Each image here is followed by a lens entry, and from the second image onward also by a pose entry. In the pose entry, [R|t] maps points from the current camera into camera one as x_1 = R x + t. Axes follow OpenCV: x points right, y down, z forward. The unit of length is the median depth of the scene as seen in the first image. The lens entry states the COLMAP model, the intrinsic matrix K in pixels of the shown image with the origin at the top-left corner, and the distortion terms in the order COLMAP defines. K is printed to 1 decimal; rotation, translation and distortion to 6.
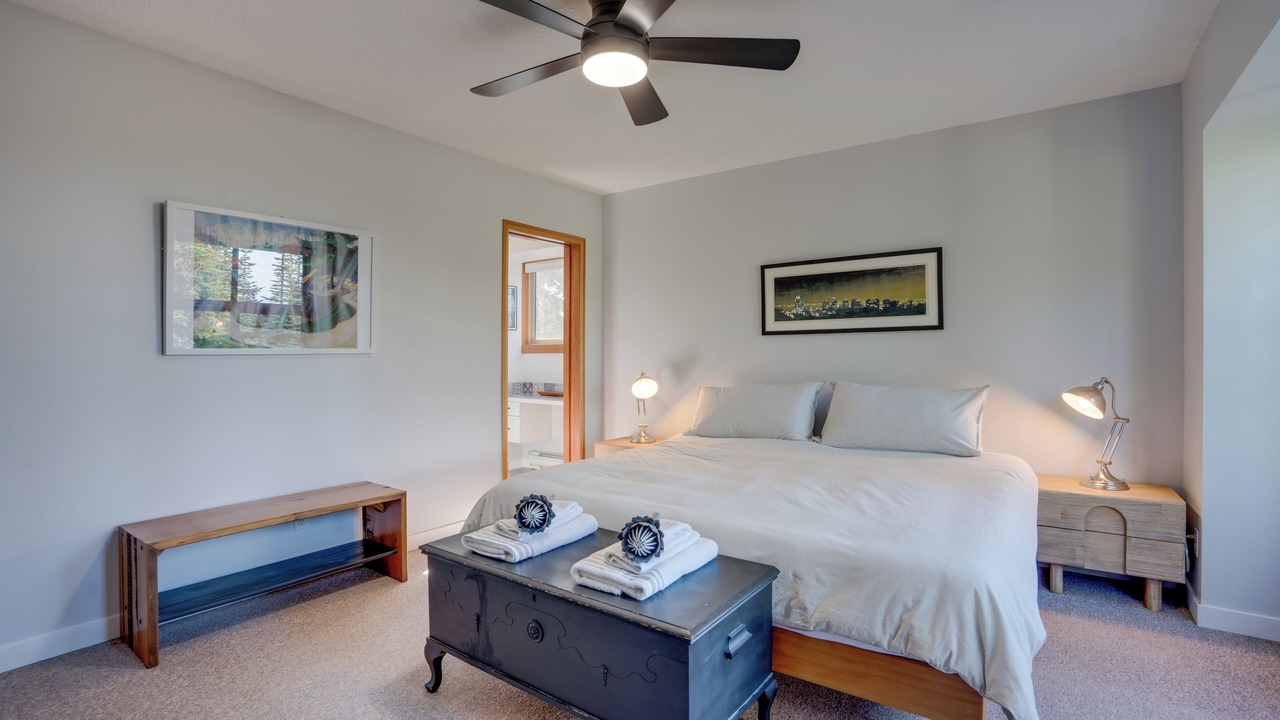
lens RADIAL K [[607.4, 0, 640.0], [0, 607.4, 360.0], [0, 0, 1]] dist [-0.060522, 0.030297]
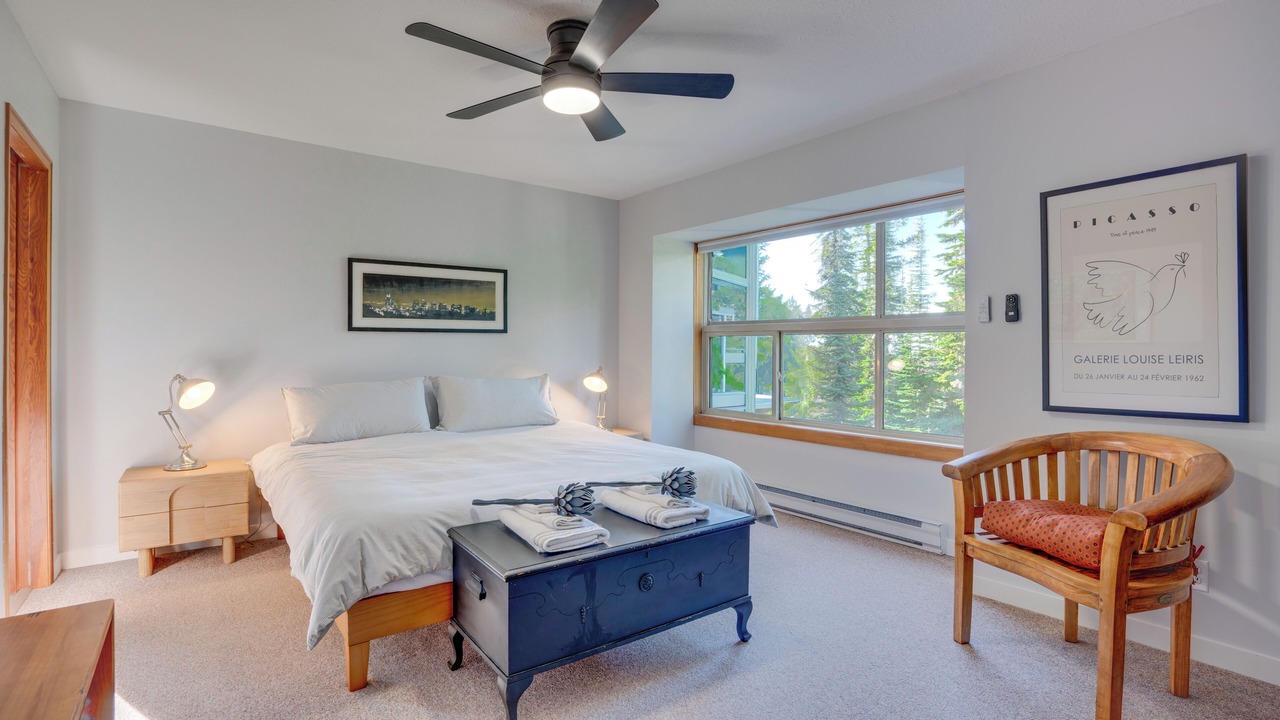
lens RADIAL K [[607.4, 0, 640.0], [0, 607.4, 360.0], [0, 0, 1]] dist [-0.060522, 0.030297]
pose [[0.278857, -0.007987, 0.960299, -0.625903], [0.004526, 0.999965, 0.007002, 0.000394], [-0.960322, 0.002394, 0.278883, 0.319965]]
